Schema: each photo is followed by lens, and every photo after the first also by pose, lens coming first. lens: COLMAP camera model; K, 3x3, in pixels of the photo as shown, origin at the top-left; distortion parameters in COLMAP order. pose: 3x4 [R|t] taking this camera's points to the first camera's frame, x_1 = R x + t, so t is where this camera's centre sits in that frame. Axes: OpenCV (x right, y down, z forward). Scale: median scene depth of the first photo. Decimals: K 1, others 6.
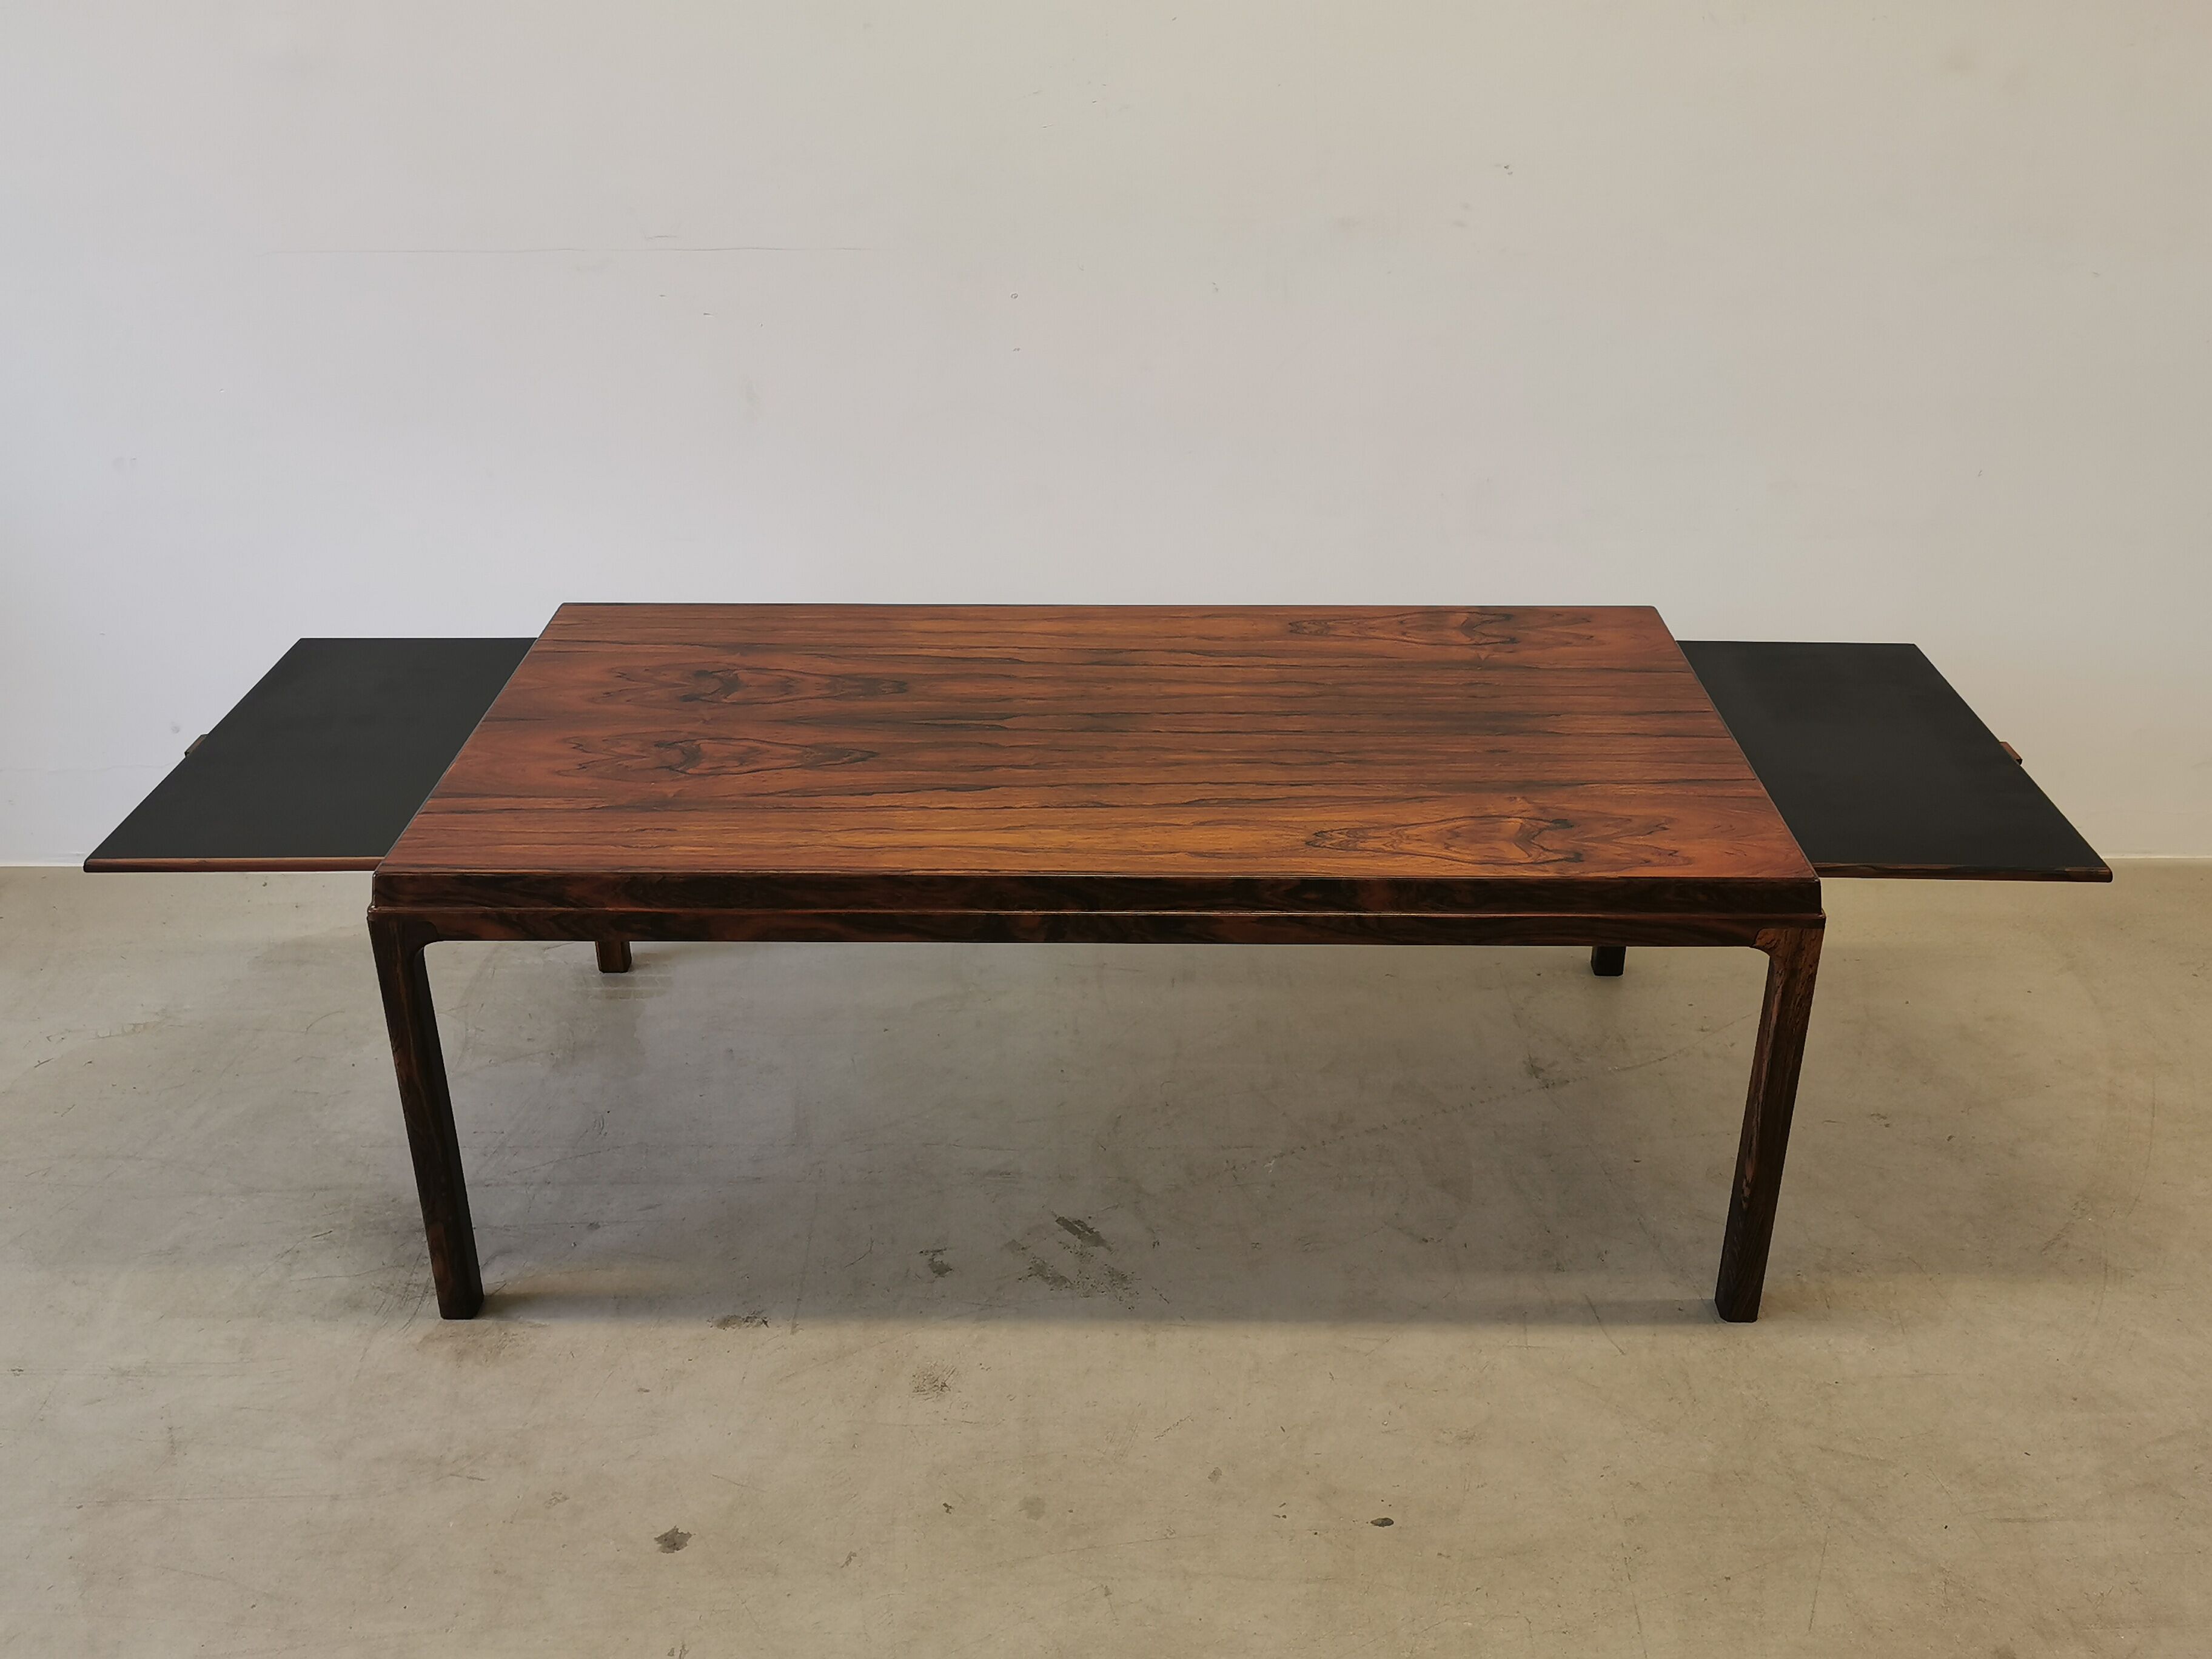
lens RADIAL K [[2115.6, 0, 1122.3], [0, 2115.6, 820.8], [0, 0, 1]] dist [0.034614, 0.000000]
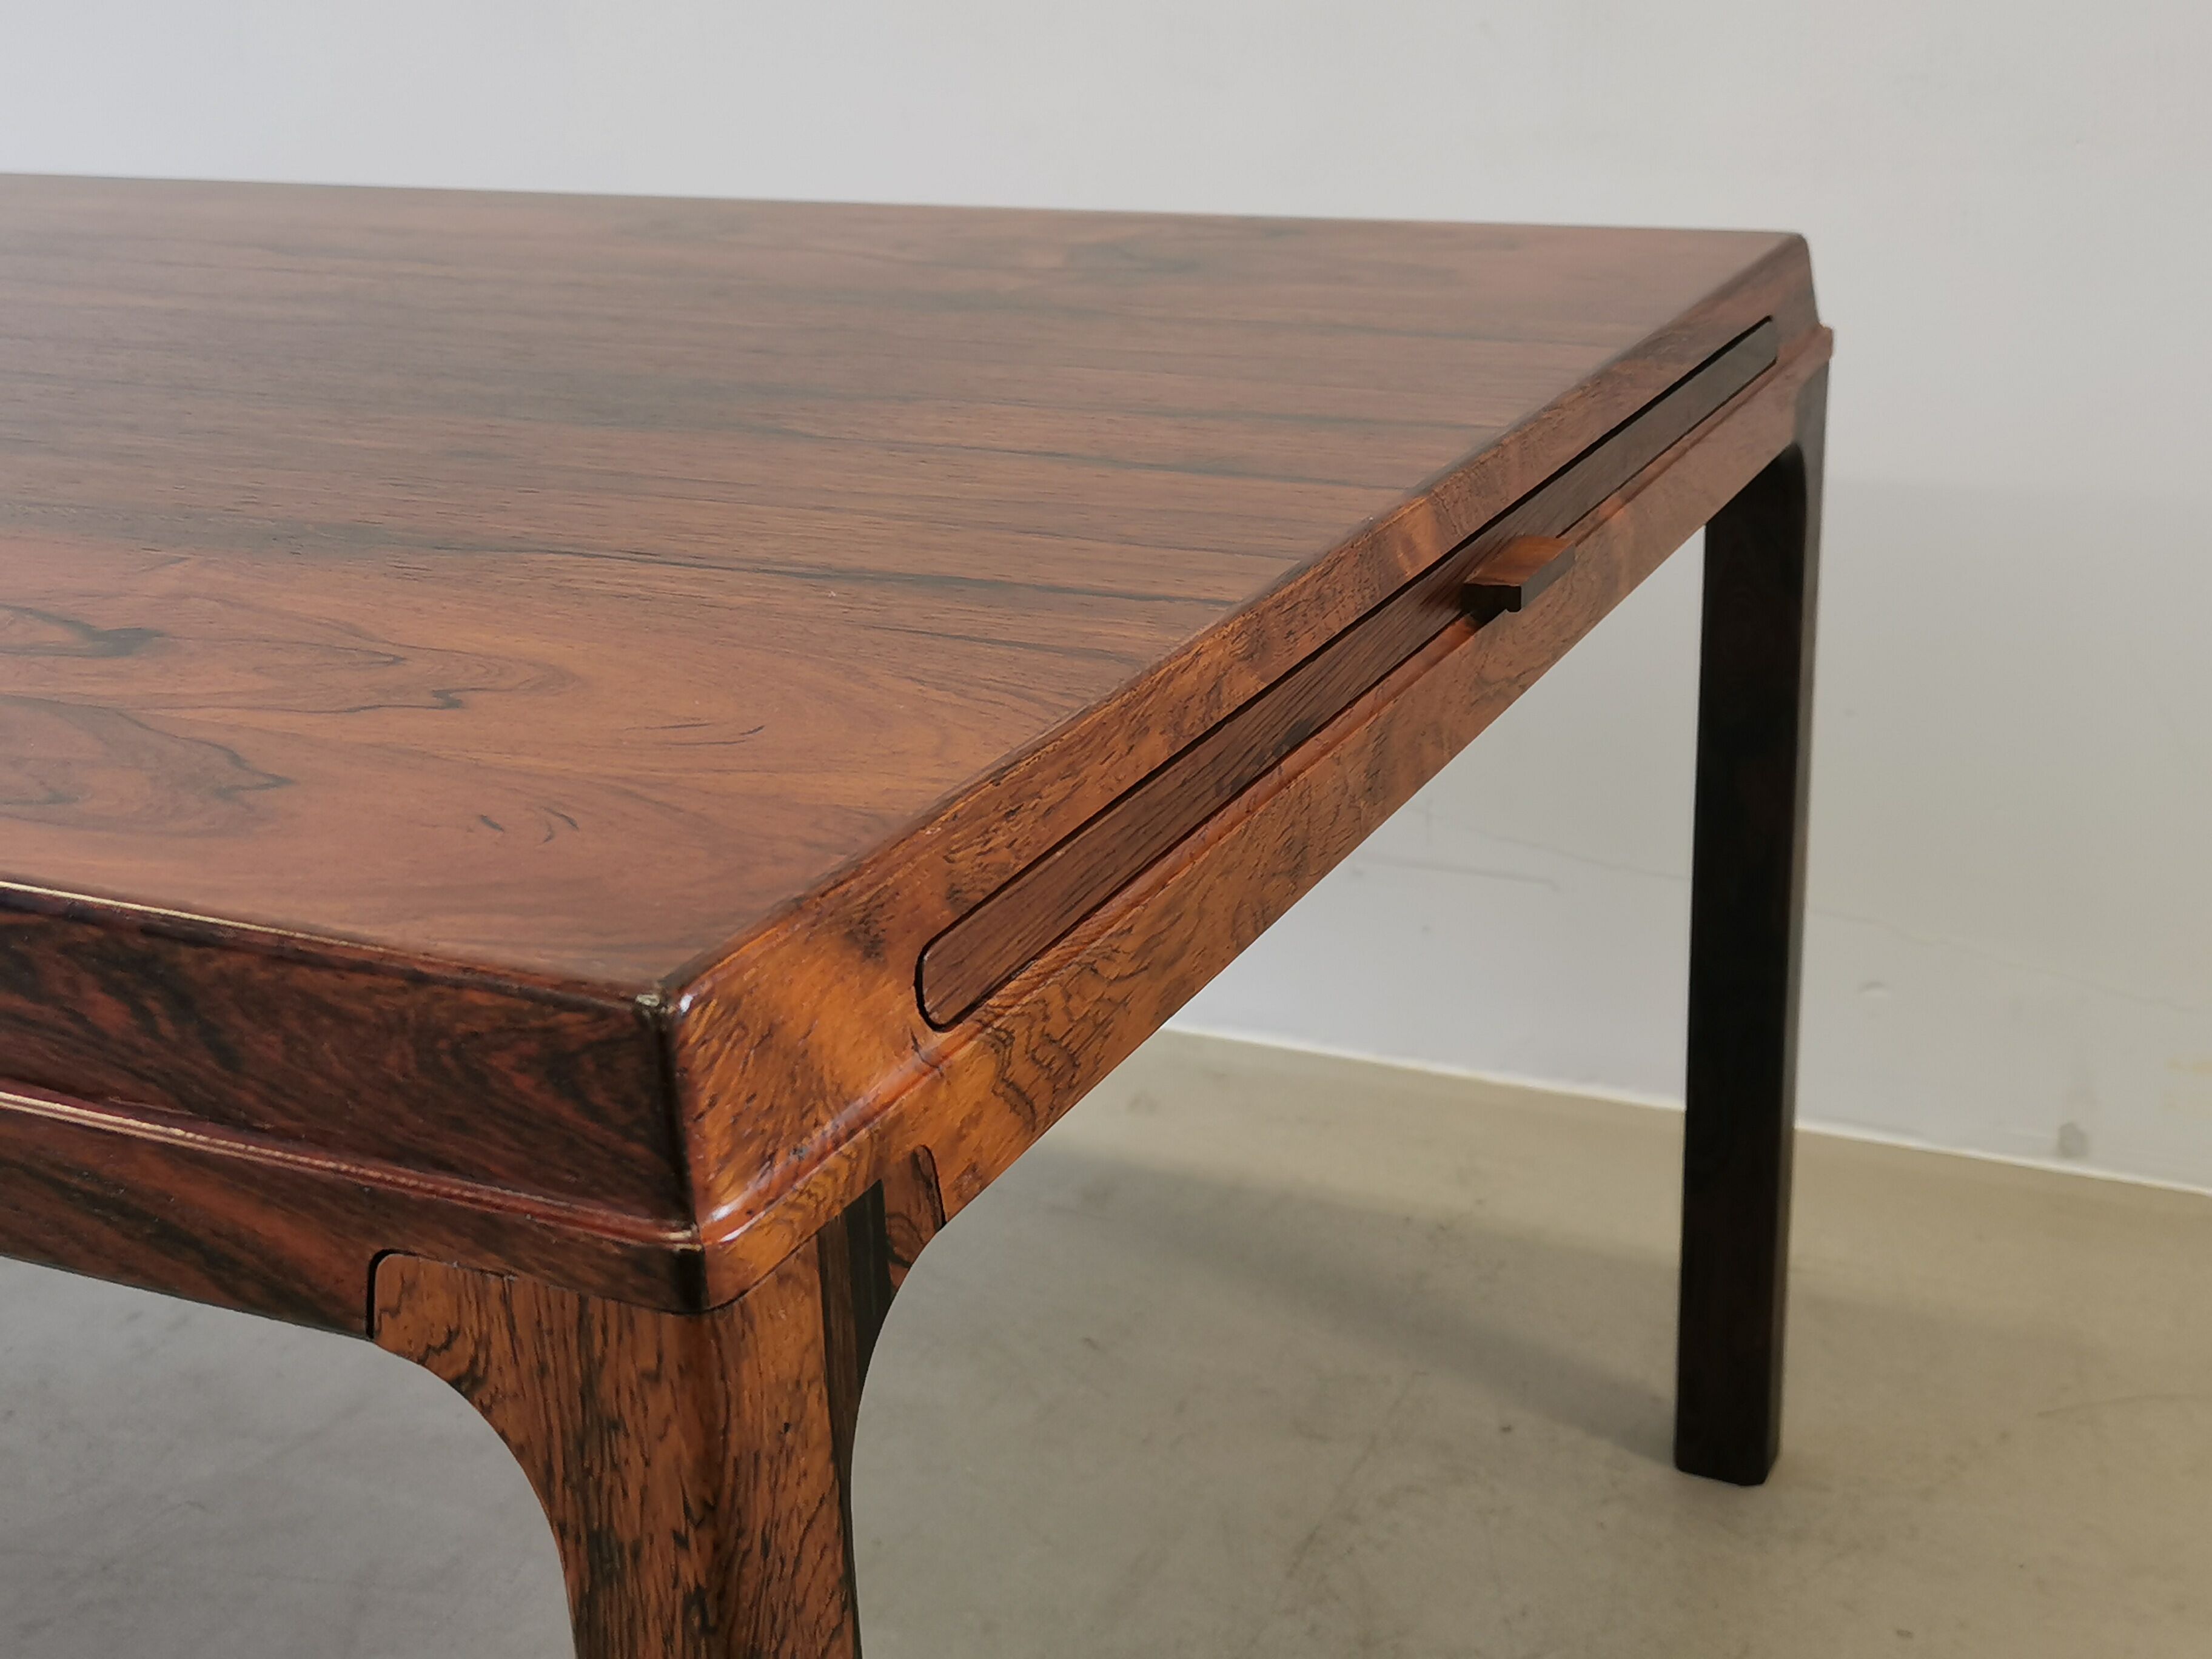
lens RADIAL K [[2761.0, 0, 1145.5], [0, 2761.0, 873.6], [0, 0, 1]] dist [0.064220, 0.000000]
pose [[0.905634, 0.122915, -0.405857, 0.397195], [-0.154630, 0.986893, -0.046160, 0.020115], [0.394864, 0.104562, 0.912770, 0.741542]]
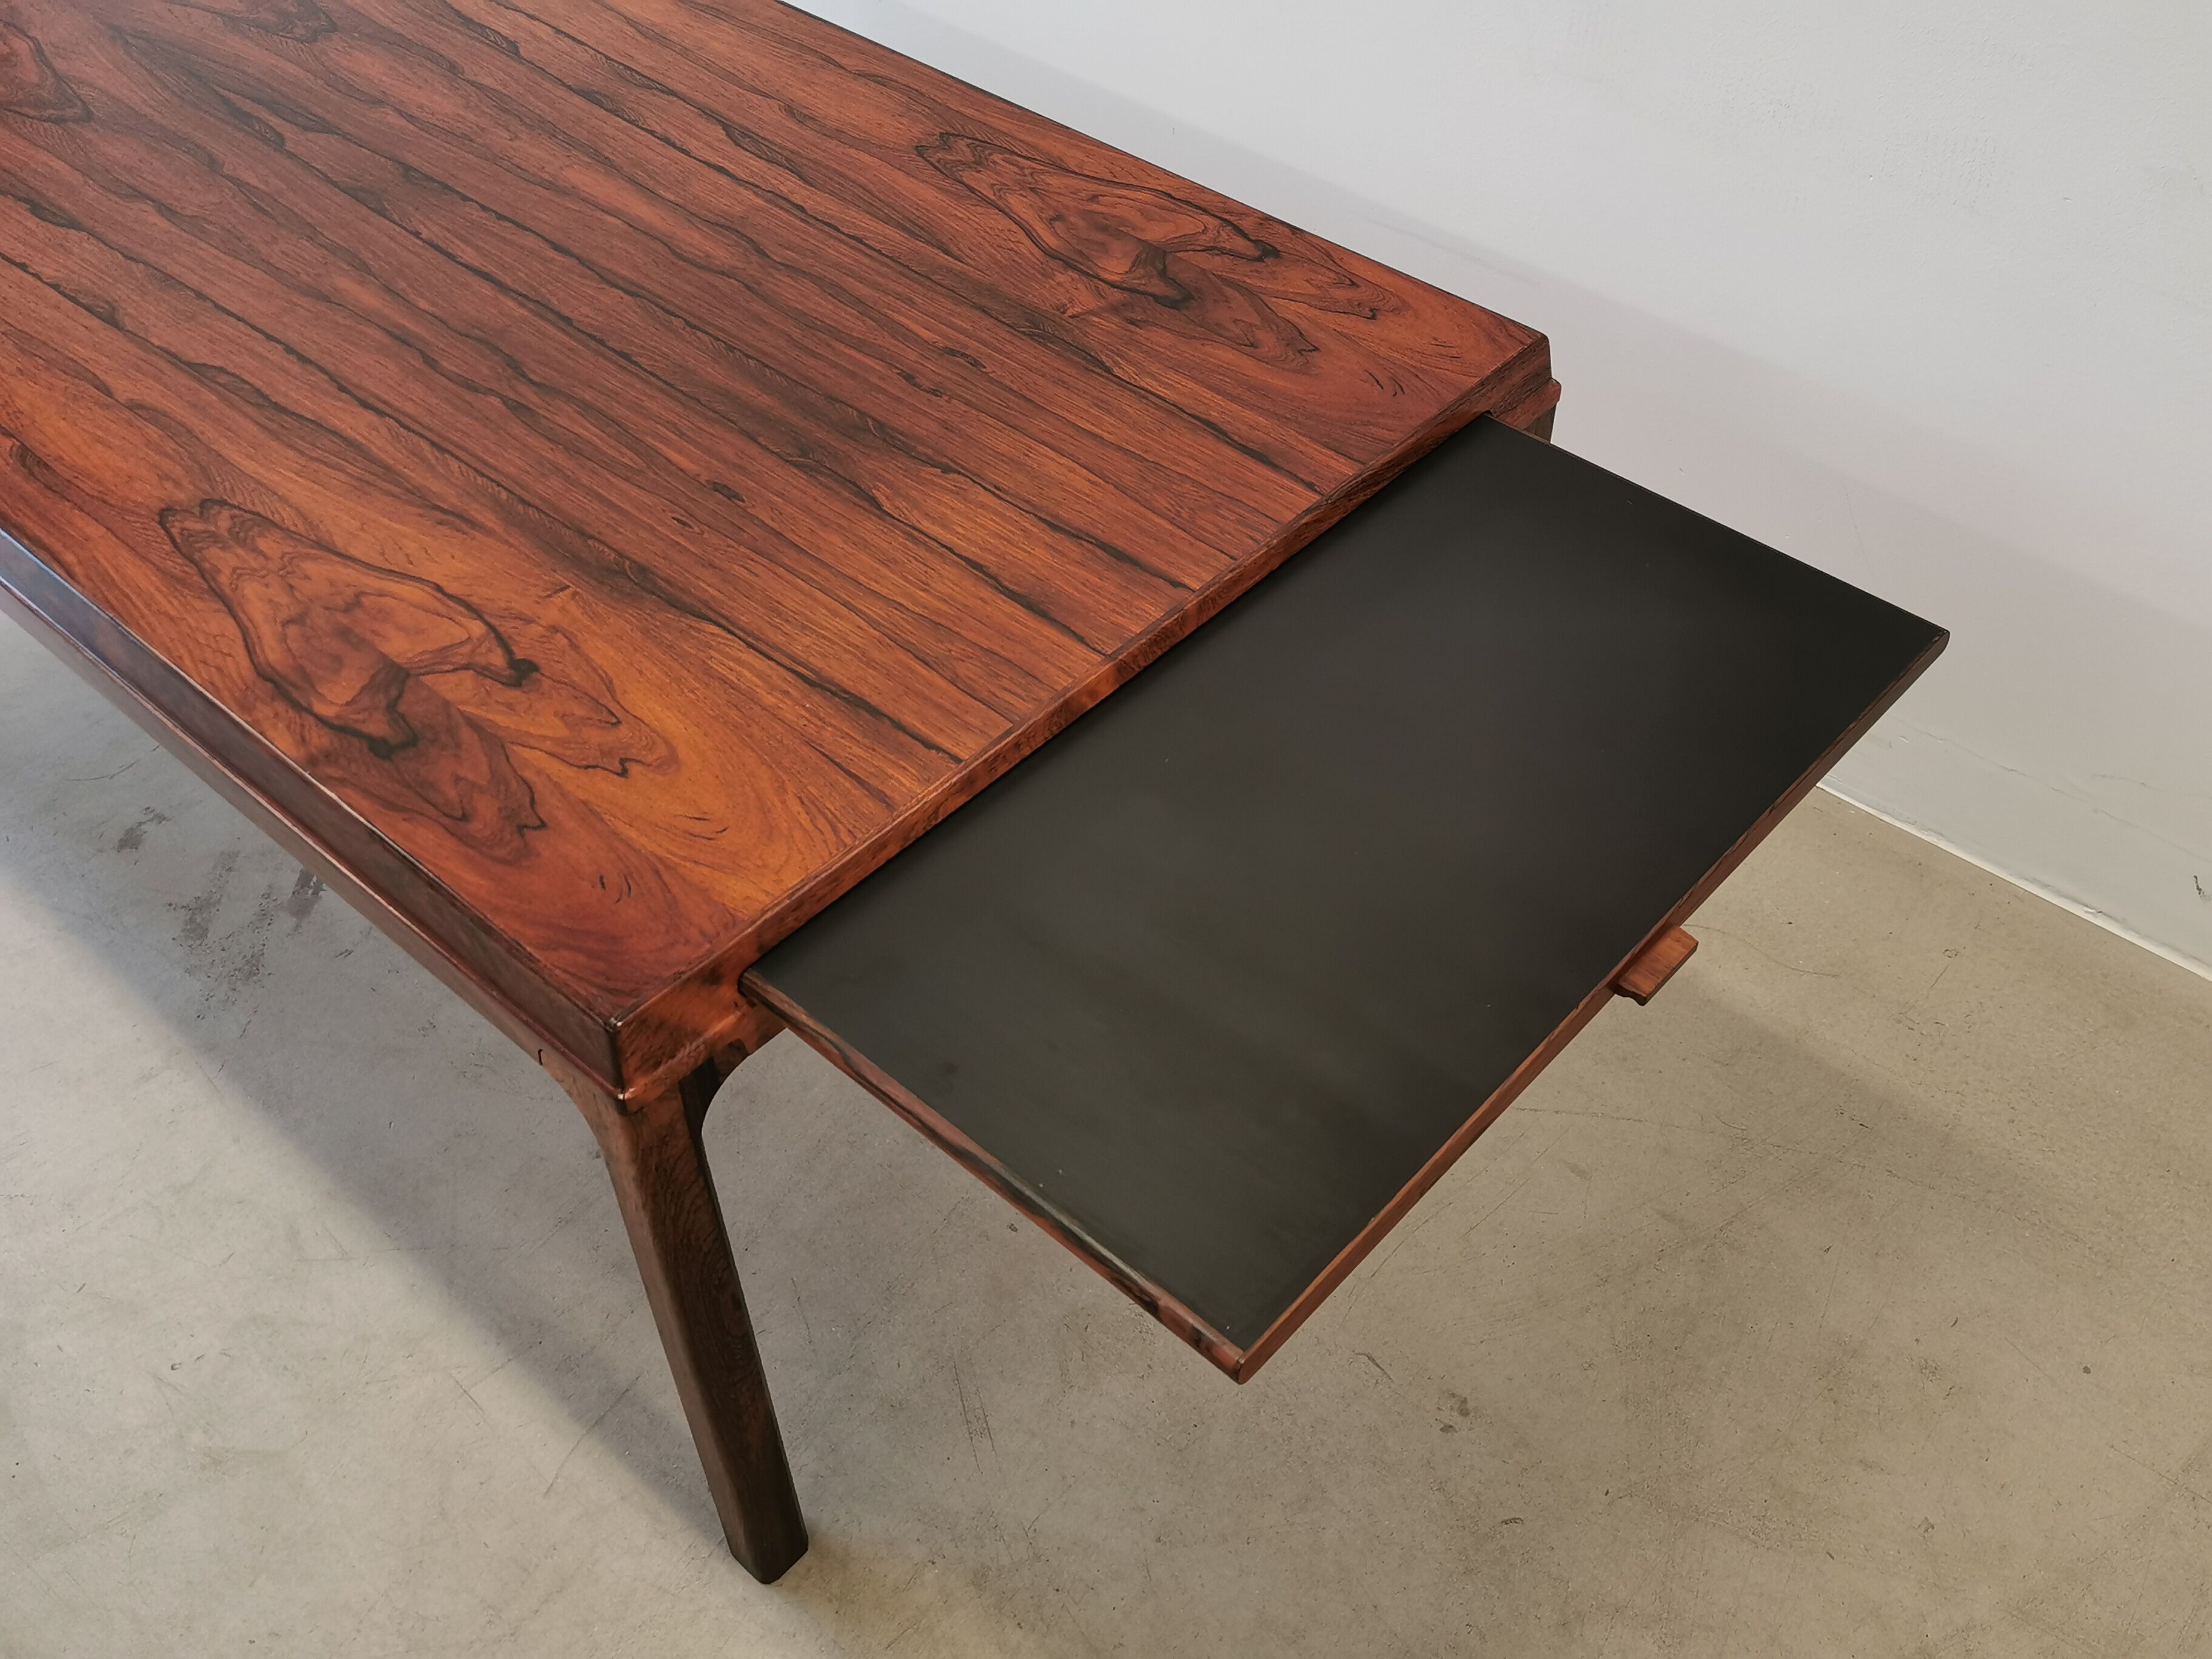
lens RADIAL K [[2115.6, 0, 1123.8], [0, 2115.6, 841.2], [0, 0, 1]] dist [0.034614, 0.000000]
pose [[0.750748, 0.470181, -0.464012, 0.544214], [-0.288193, 0.865172, 0.410393, -0.205075], [0.594409, -0.174376, 0.785029, 0.638459]]
